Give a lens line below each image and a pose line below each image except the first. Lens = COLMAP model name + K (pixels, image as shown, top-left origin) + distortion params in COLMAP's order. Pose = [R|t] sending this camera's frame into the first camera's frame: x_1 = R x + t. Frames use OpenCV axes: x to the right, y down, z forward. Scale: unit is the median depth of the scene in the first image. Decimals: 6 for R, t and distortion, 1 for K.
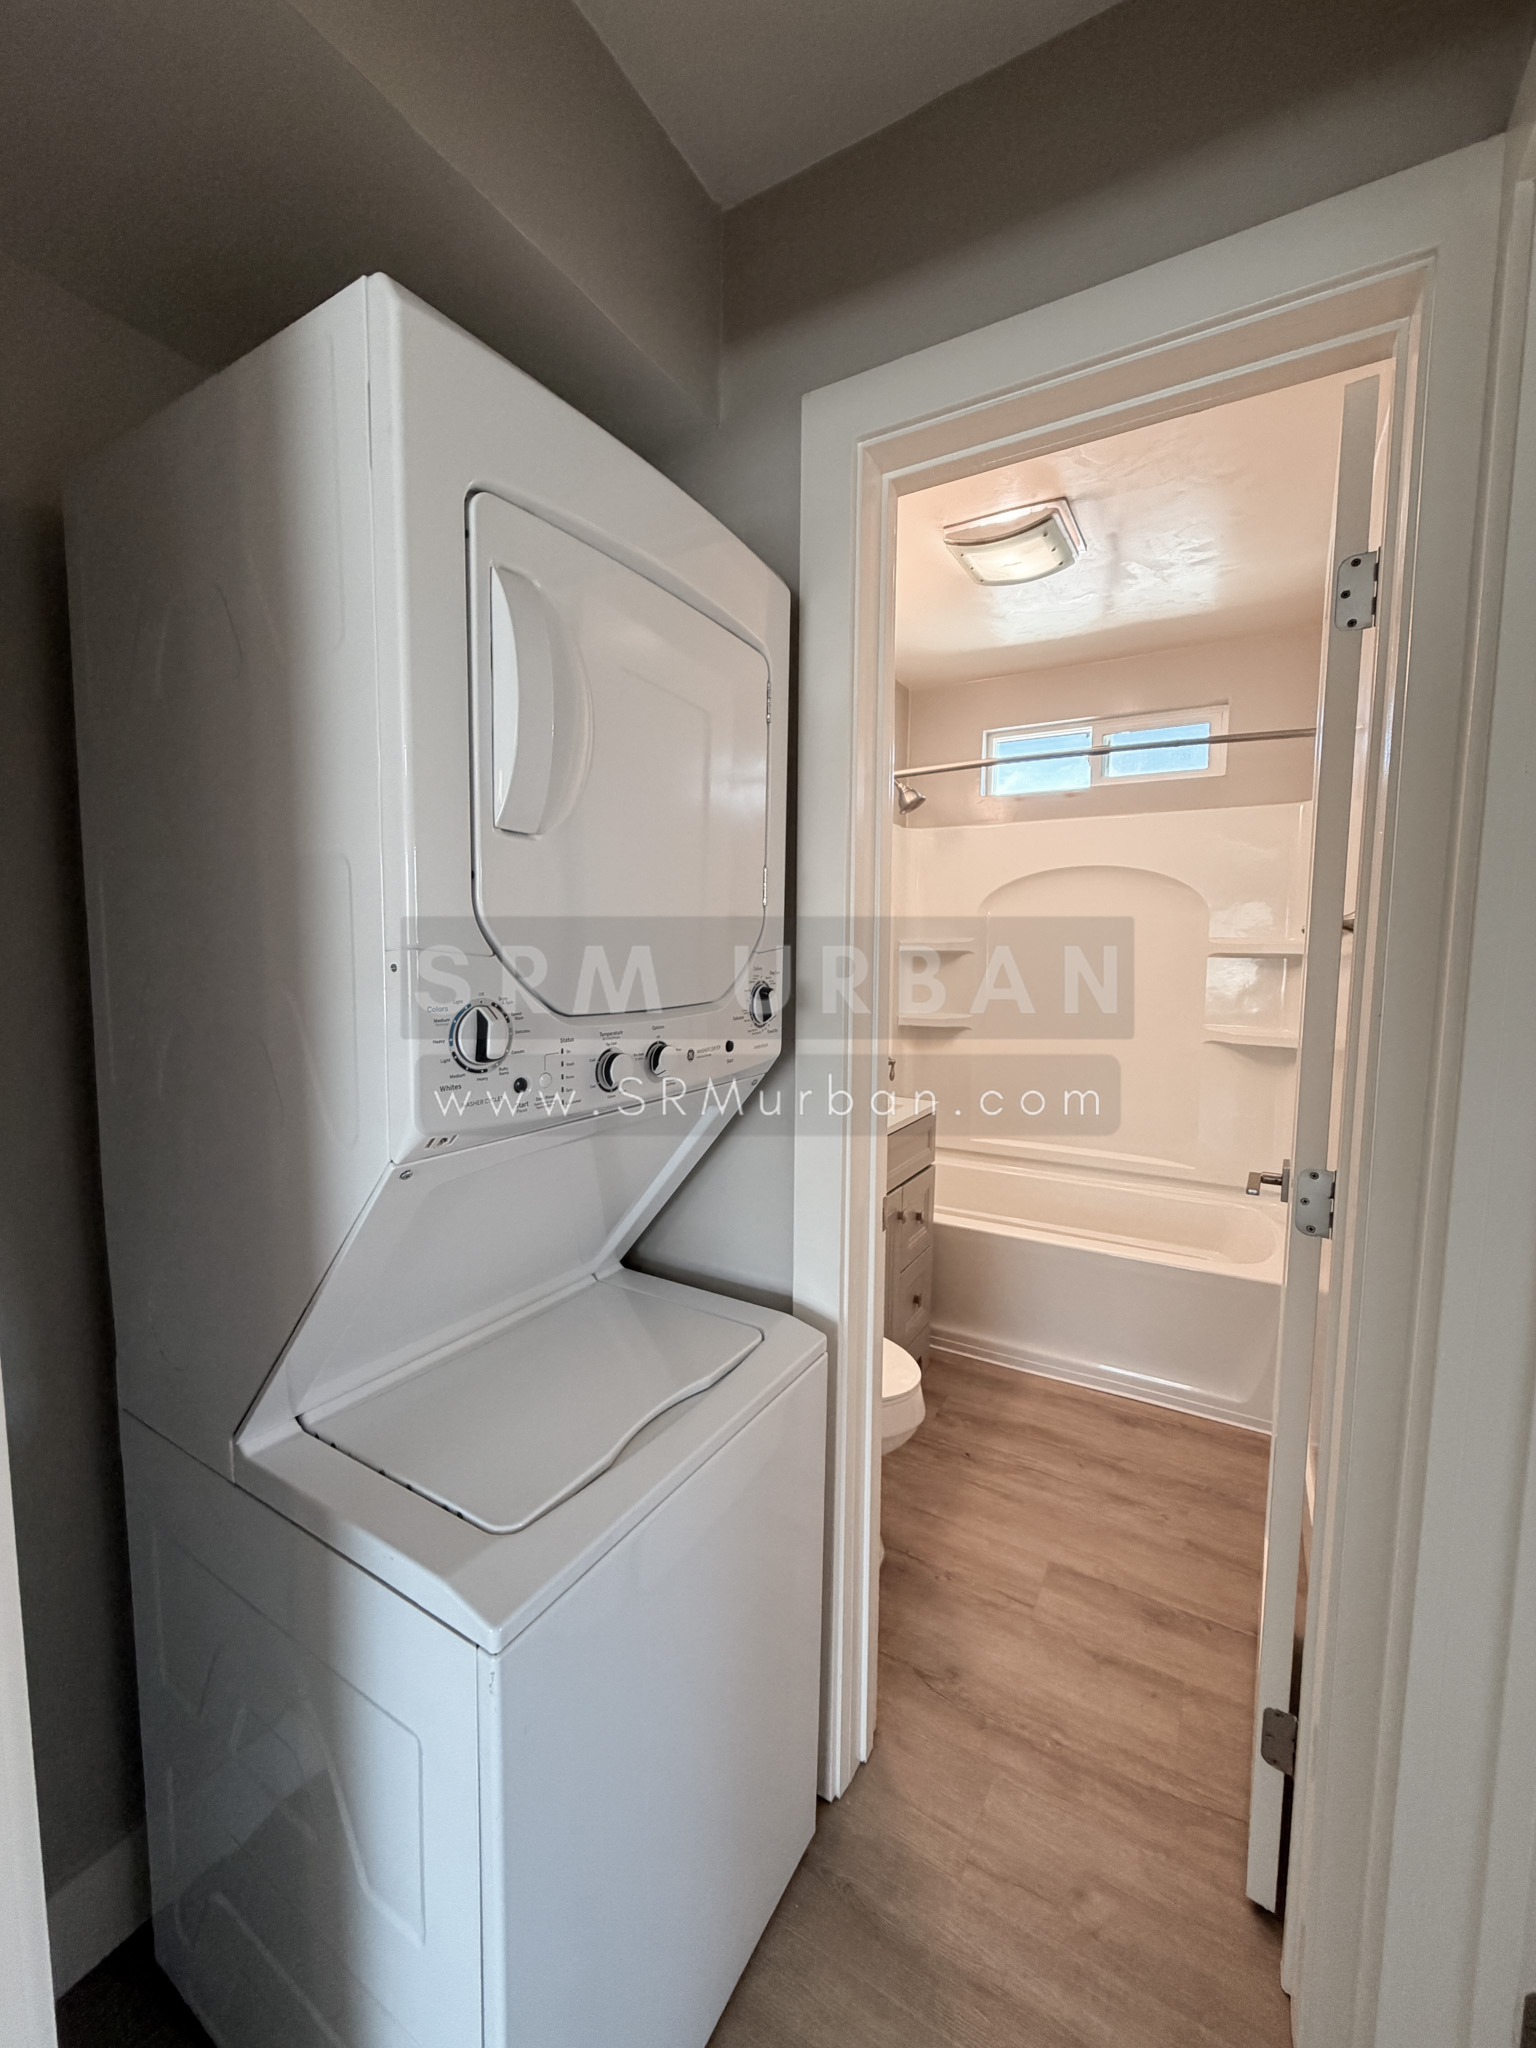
lens RADIAL K [[819.1, 0, 768.0], [0, 819.1, 1024.0], [0, 0, 1]] dist [0.002101, 0.000038]
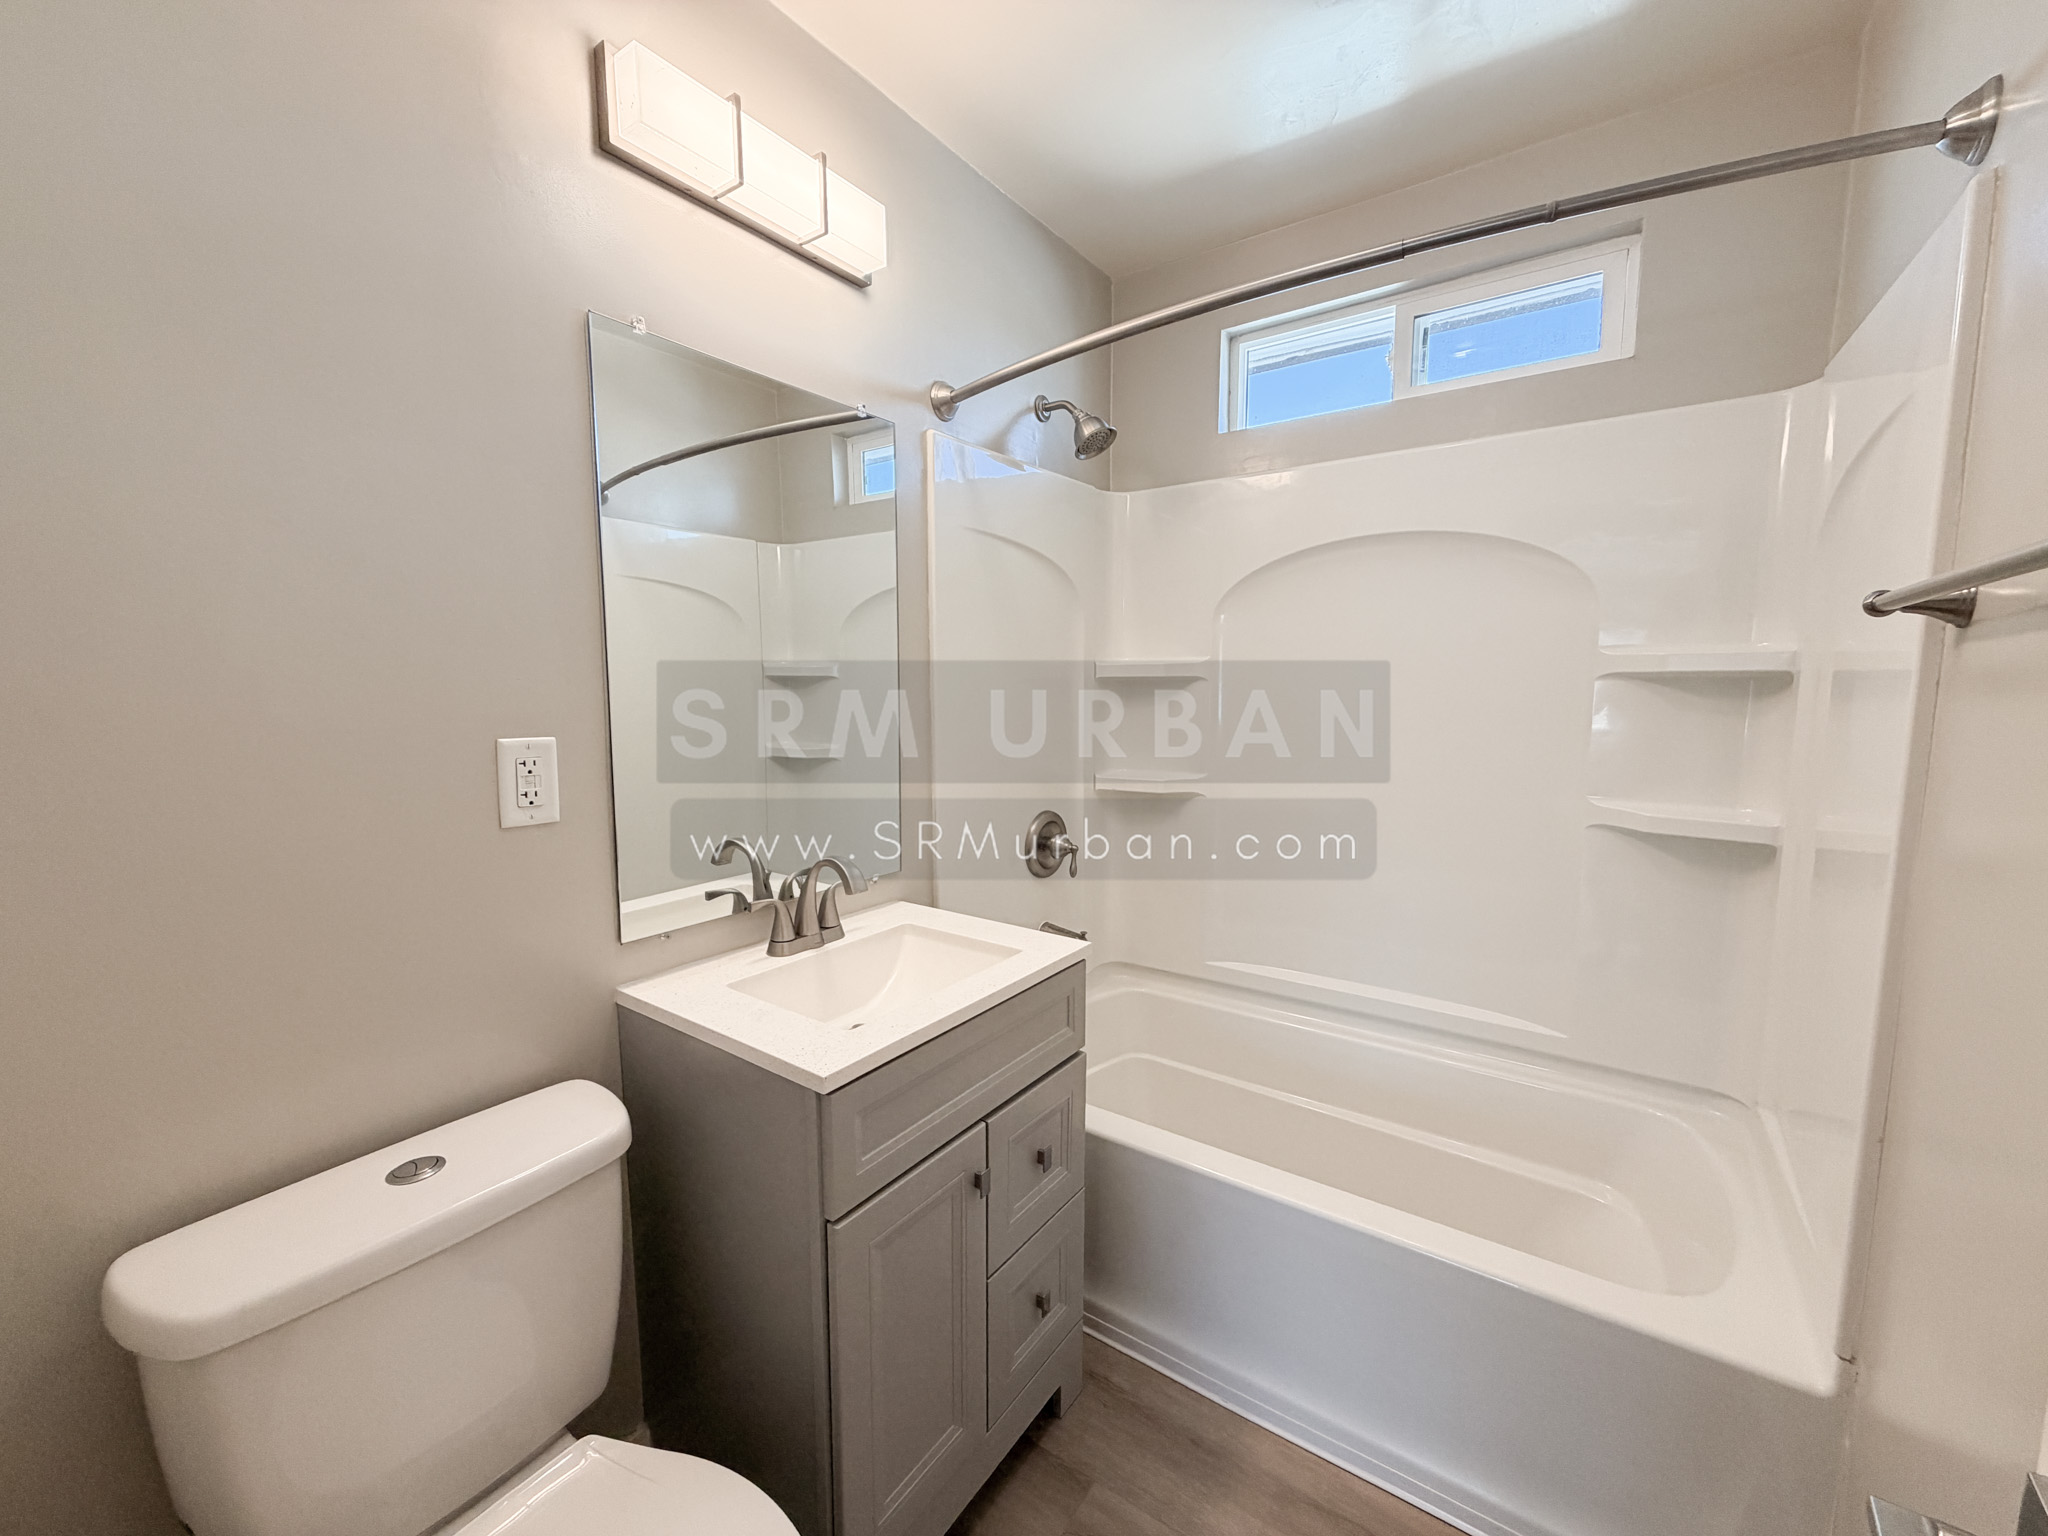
lens RADIAL K [[819.1, 0, 1014.9], [0, 819.1, 774.5], [0, 0, 1]] dist [0.002101, 0.000038]
pose [[0.995628, 0.001953, -0.093389, 0.174968], [-0.000401, 0.999862, 0.016630, -0.023399], [0.093409, -0.016520, 0.995491, 0.368110]]
